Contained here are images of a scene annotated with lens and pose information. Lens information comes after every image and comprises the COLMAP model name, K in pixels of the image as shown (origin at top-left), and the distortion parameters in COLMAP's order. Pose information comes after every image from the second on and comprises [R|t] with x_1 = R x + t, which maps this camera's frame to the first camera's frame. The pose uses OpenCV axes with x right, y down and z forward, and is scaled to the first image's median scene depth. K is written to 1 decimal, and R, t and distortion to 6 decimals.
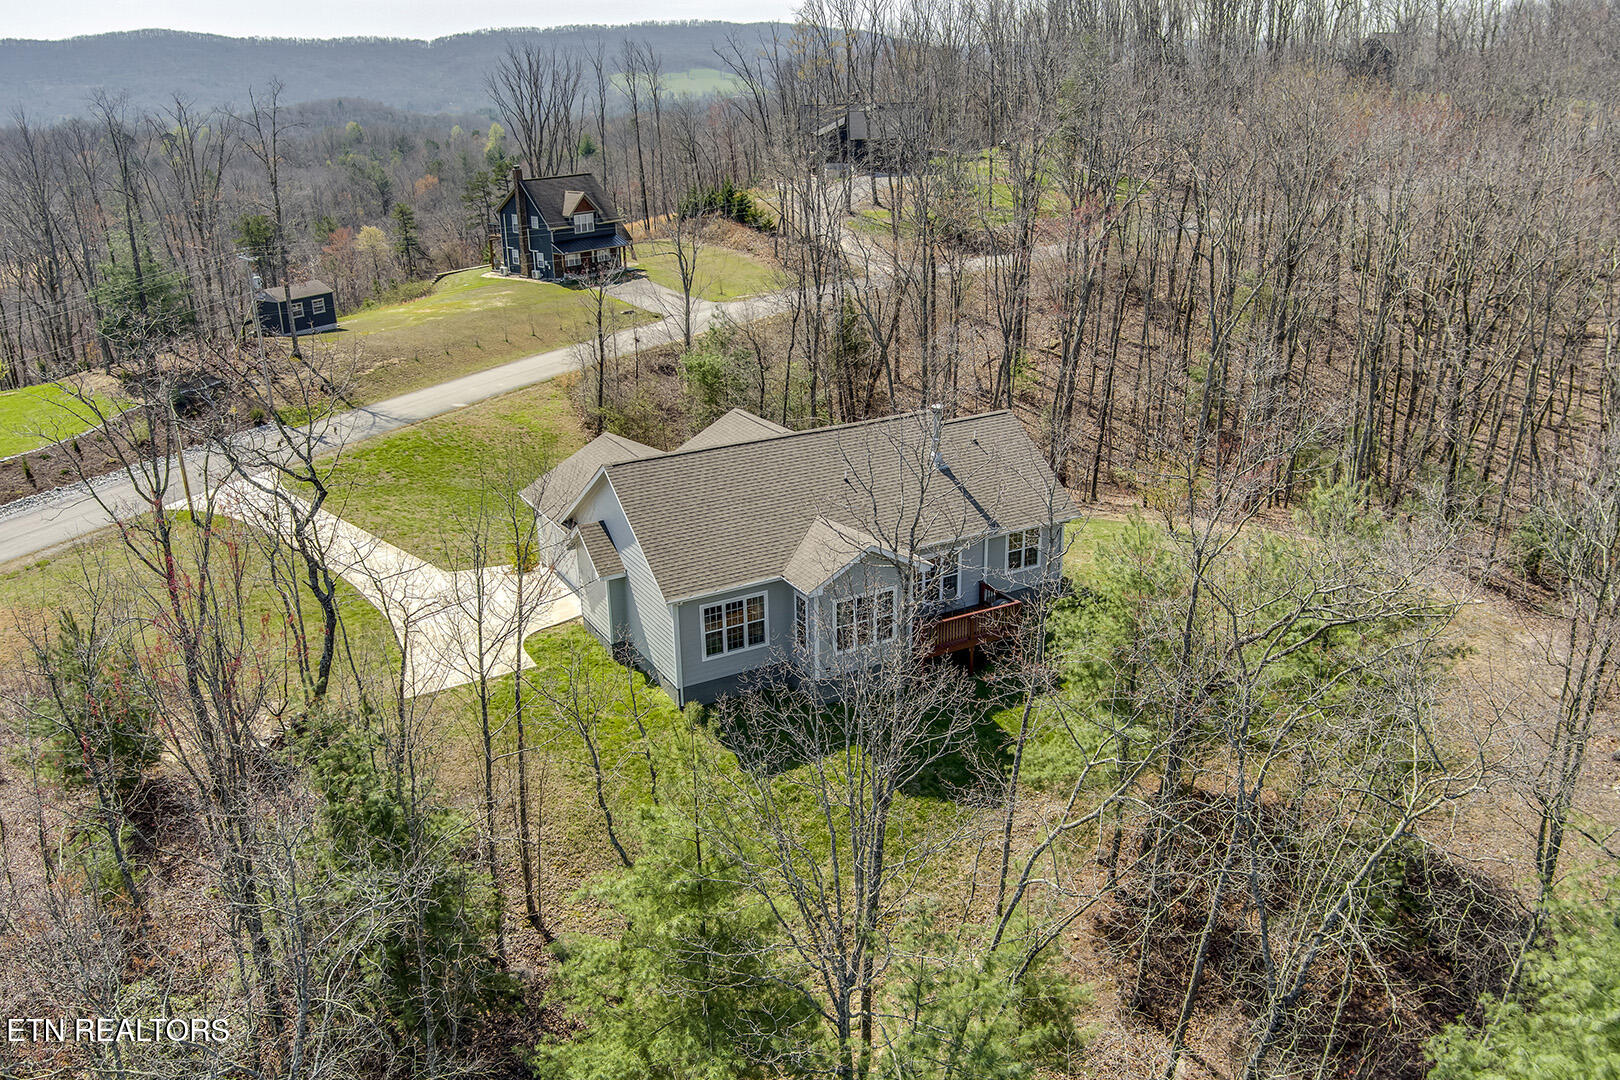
lens RADIAL K [[1322.3, 0, 810.0], [0, 1322.3, 540.0], [0, 0, 1]] dist [-0.099623, 0.061541]
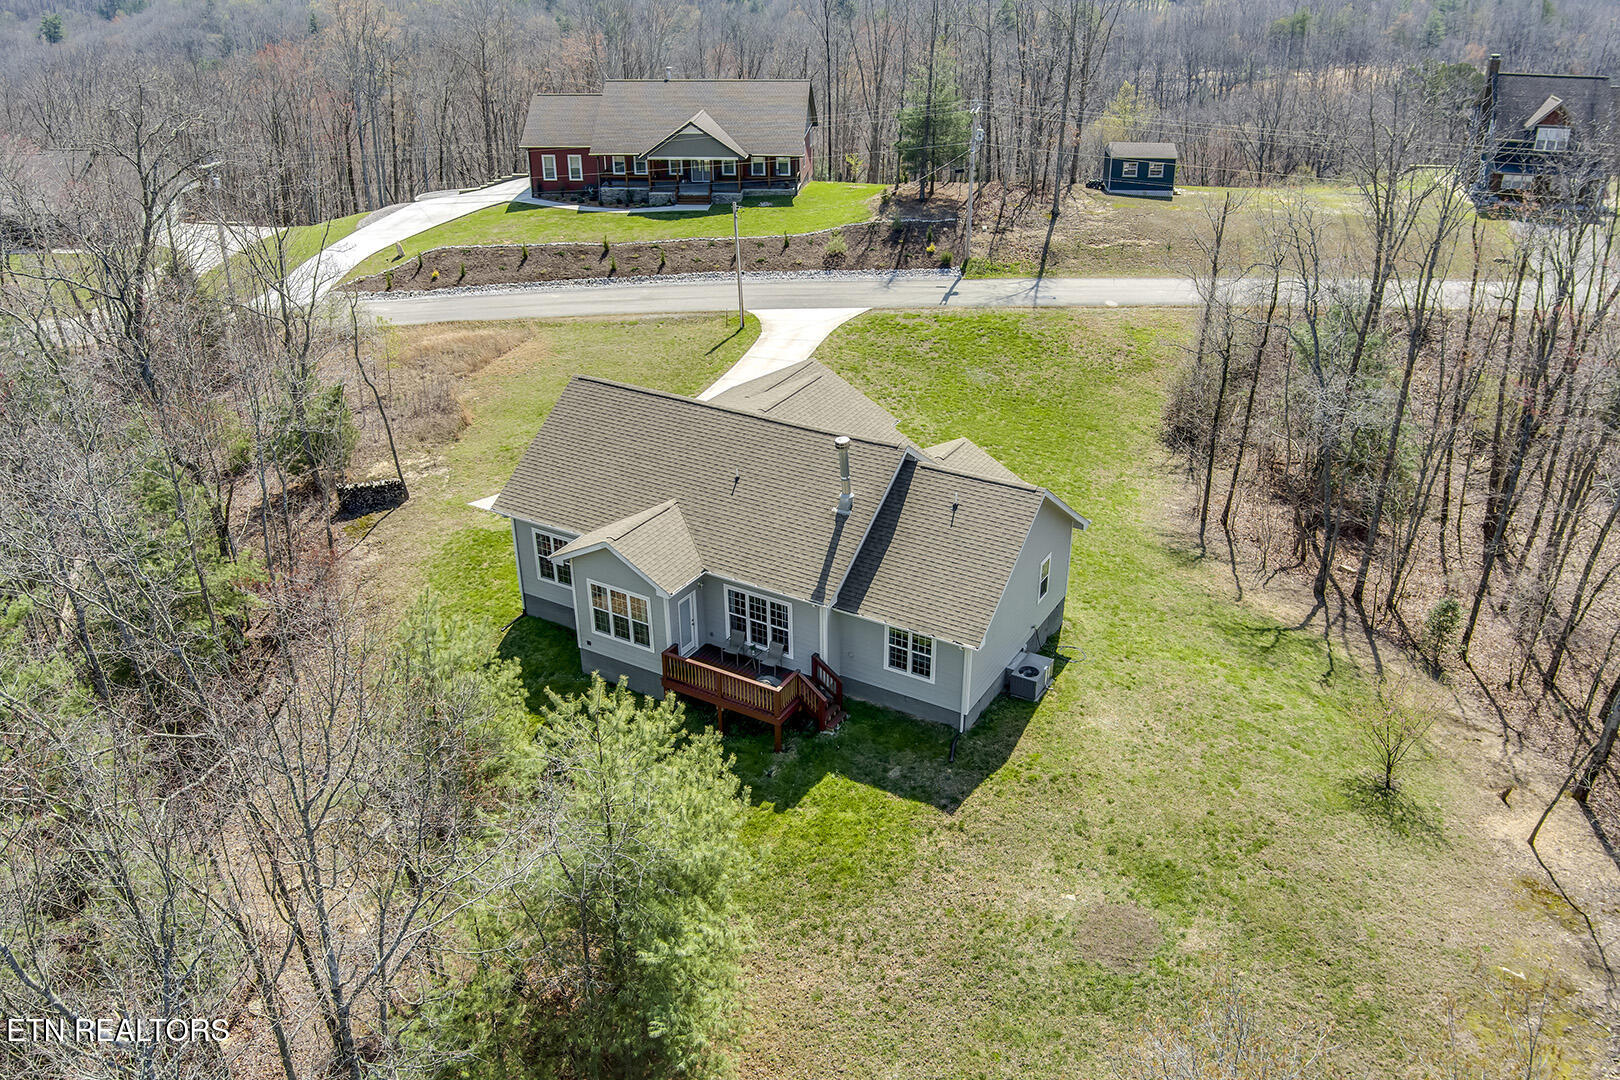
lens RADIAL K [[1322.3, 0, 810.0], [0, 1322.3, 540.0], [0, 0, 1]] dist [-0.099623, 0.061541]
pose [[0.501338, 0.410059, -0.761913, 0.294930], [-0.301123, 0.908209, 0.290656, -0.111409], [0.811163, 0.083713, 0.578798, 0.202363]]
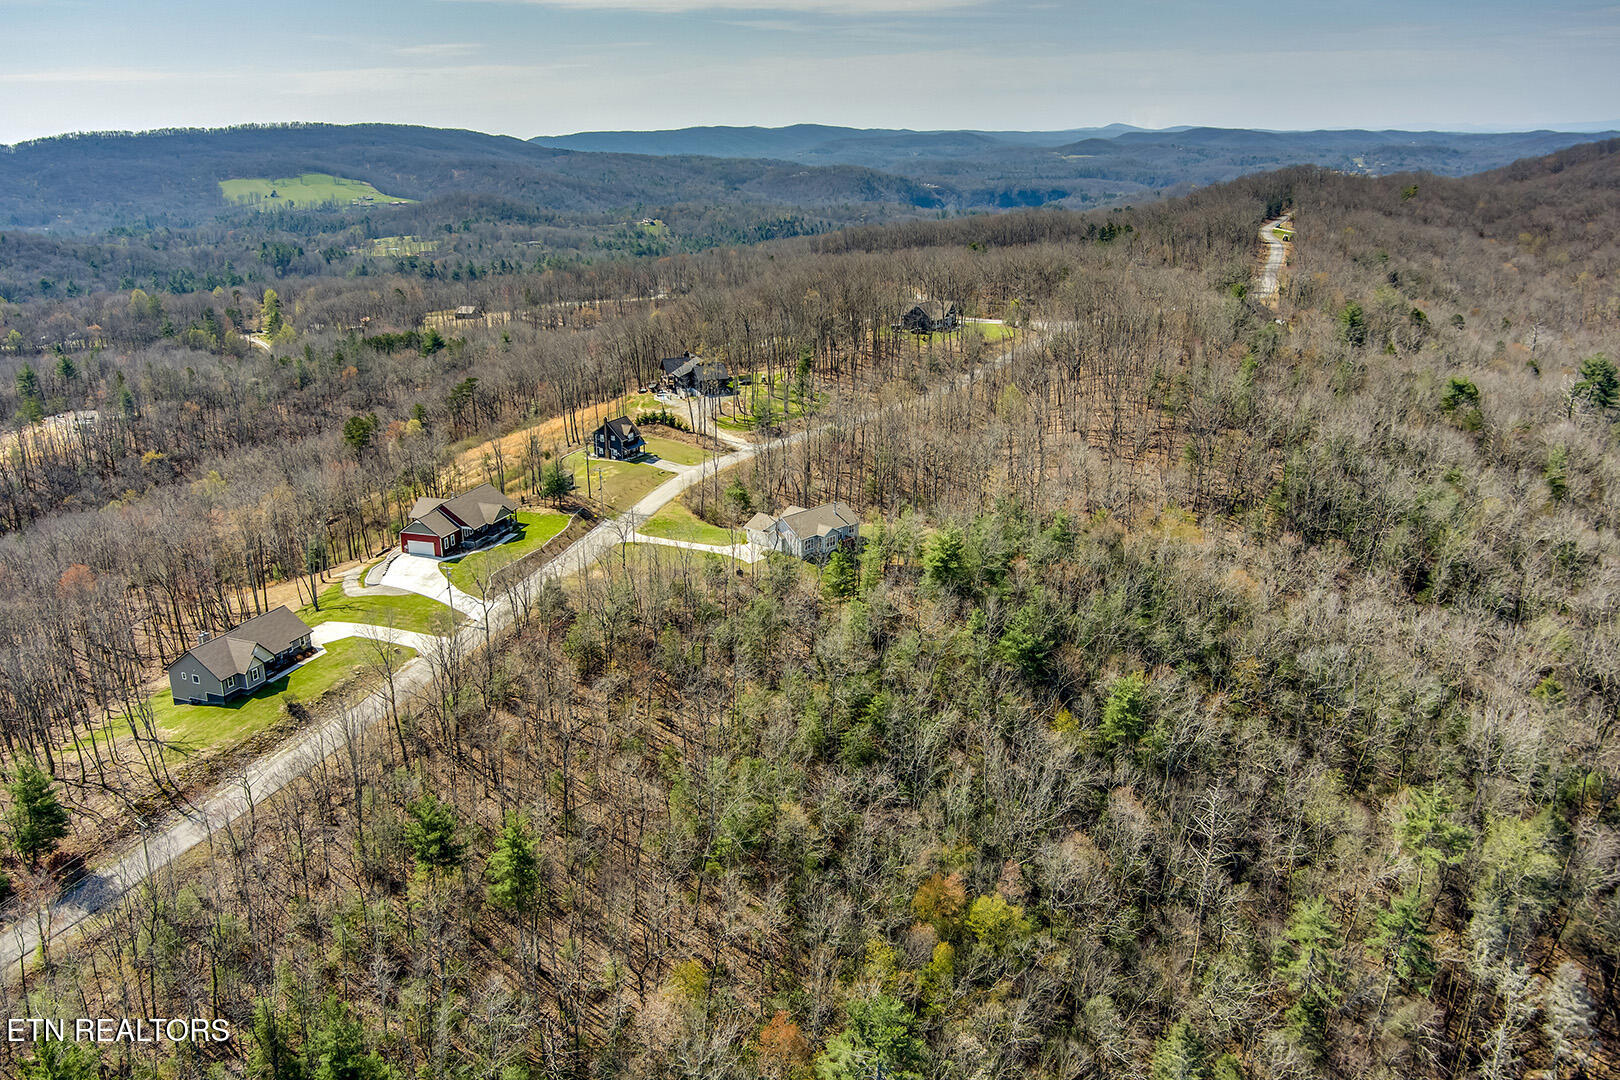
lens RADIAL K [[1322.3, 0, 810.0], [0, 1322.3, 540.0], [0, 0, 1]] dist [-0.099623, 0.061541]
pose [[0.955532, -0.080116, 0.283797, -0.588903], [0.096037, 0.994465, -0.042613, 0.102173], [-0.278812, 0.067973, 0.957937, -1.560297]]
